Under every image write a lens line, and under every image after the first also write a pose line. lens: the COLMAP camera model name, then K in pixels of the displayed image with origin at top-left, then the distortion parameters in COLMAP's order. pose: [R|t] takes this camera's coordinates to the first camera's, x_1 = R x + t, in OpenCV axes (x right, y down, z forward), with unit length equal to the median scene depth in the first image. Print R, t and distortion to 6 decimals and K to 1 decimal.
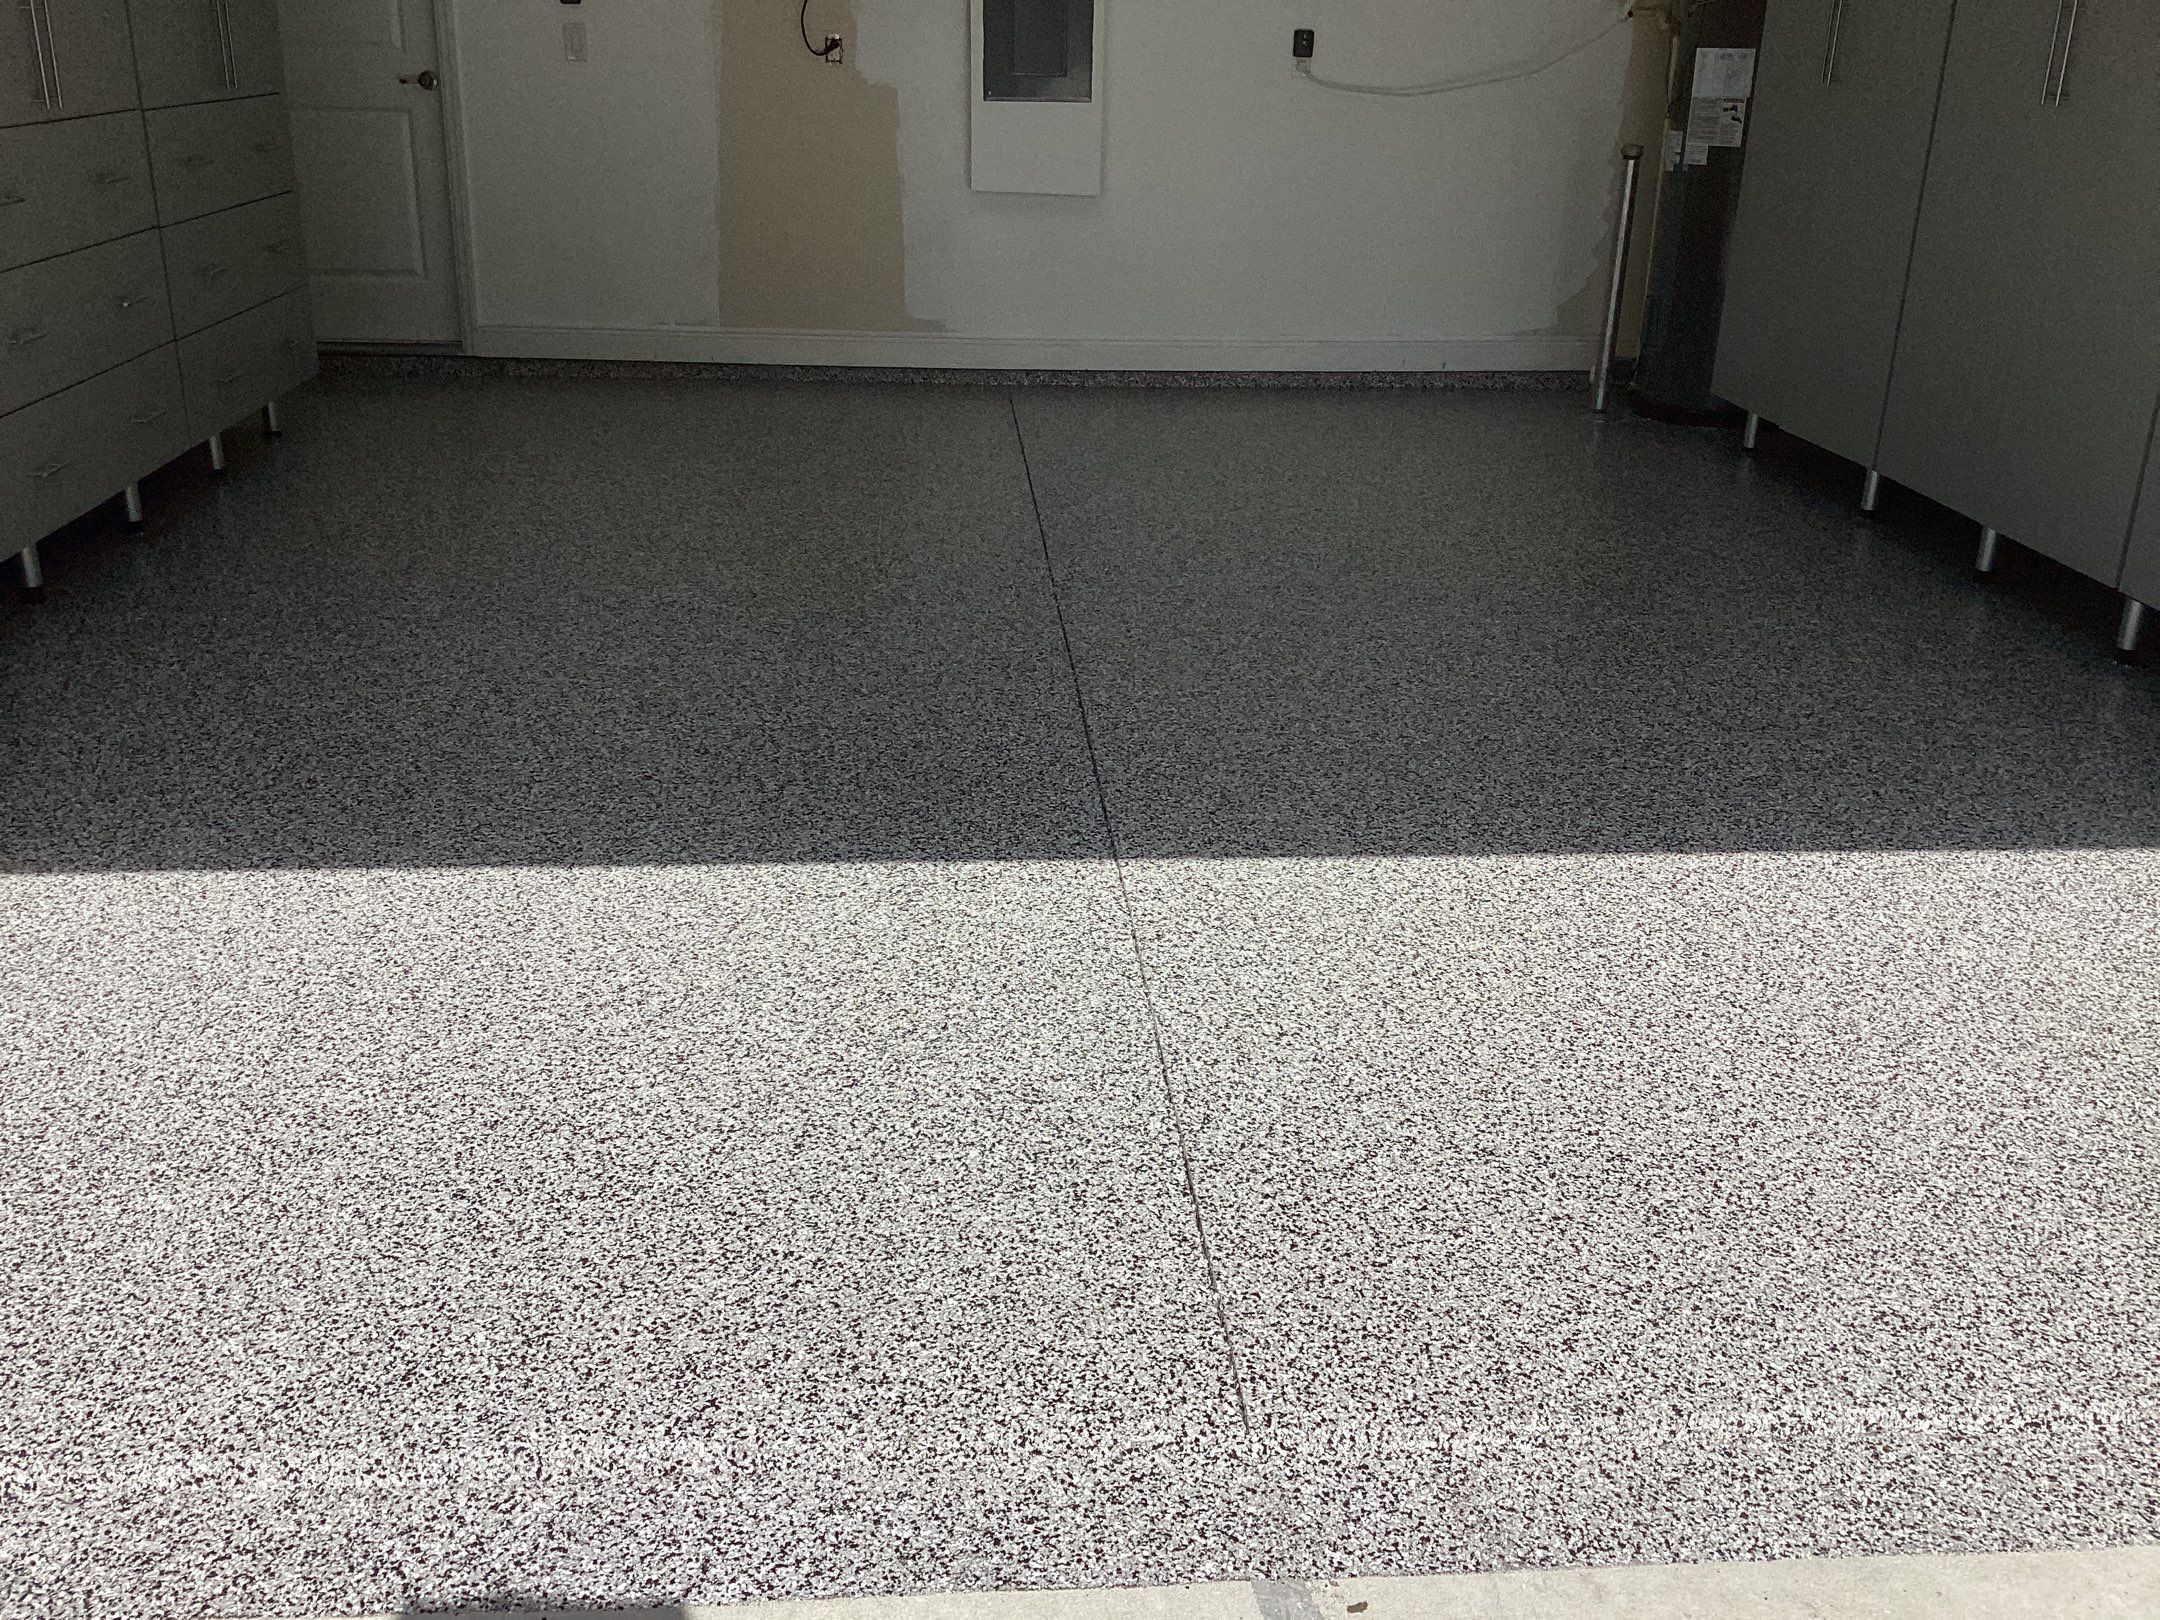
lens RADIAL K [[1947.3, 0, 1080.0], [0, 1947.3, 810.0], [0, 0, 1]] dist [0.132147, -0.318803]
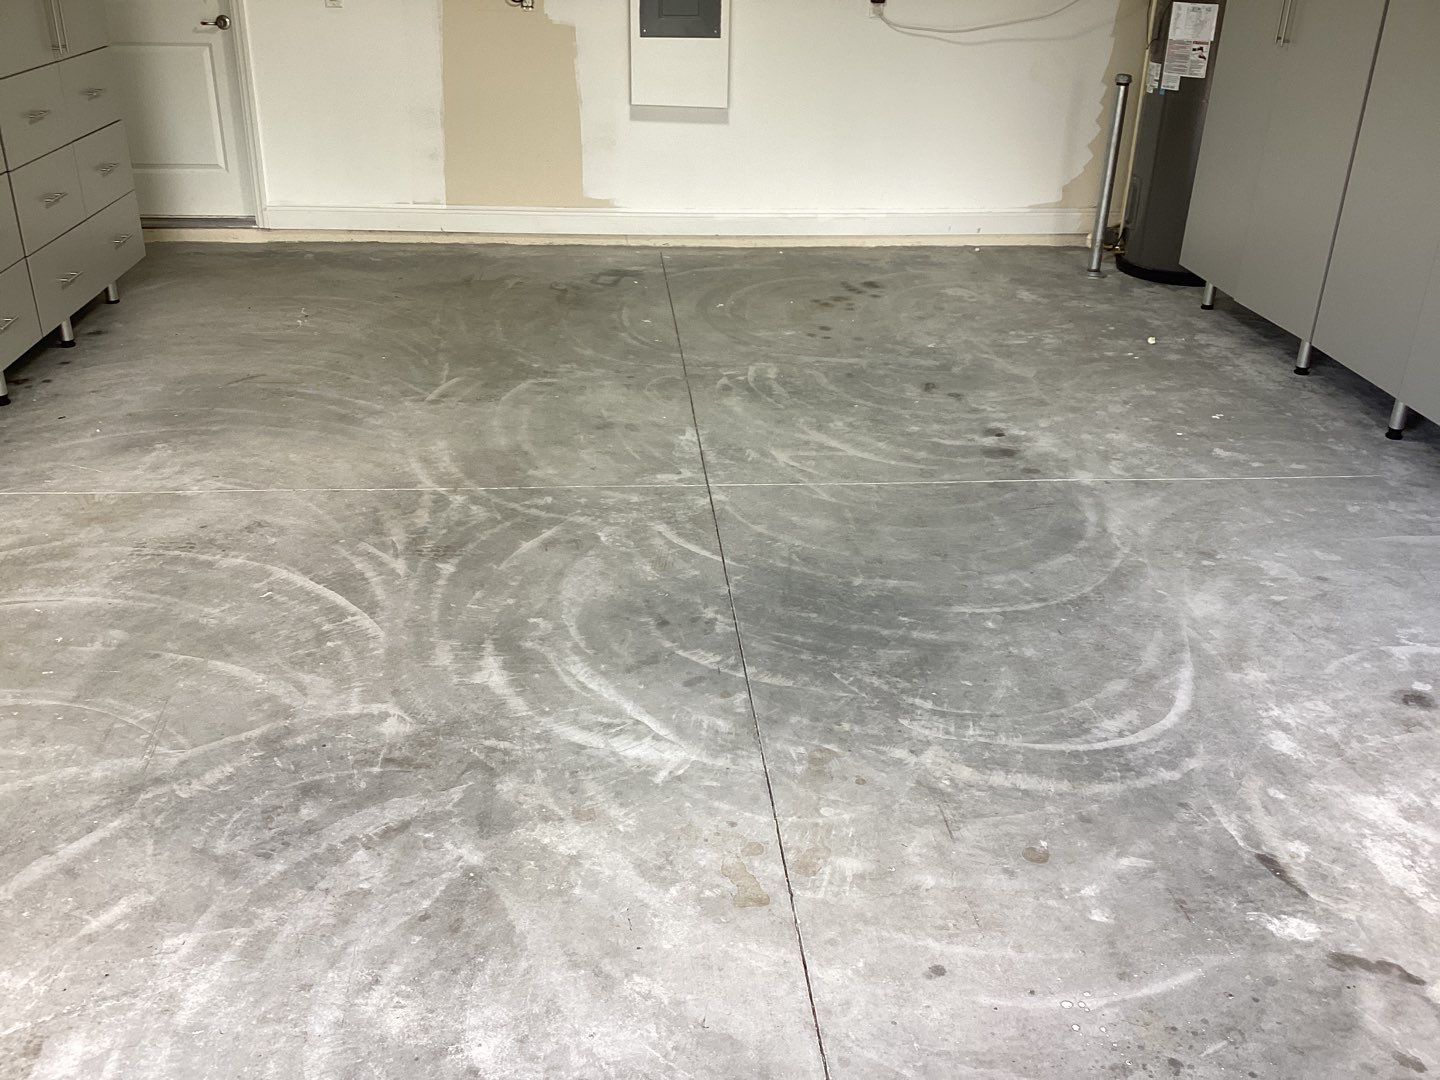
lens RADIAL K [[1305.0, 0, 723.9], [0, 1305.0, 546.7], [0, 0, 1]] dist [0.105619, -0.220848]
pose [[0.999831, -0.006271, 0.017273, -0.010124], [0.005028, 0.997456, 0.071101, -0.079268], [-0.017675, -0.071002, 0.997320, 0.080985]]
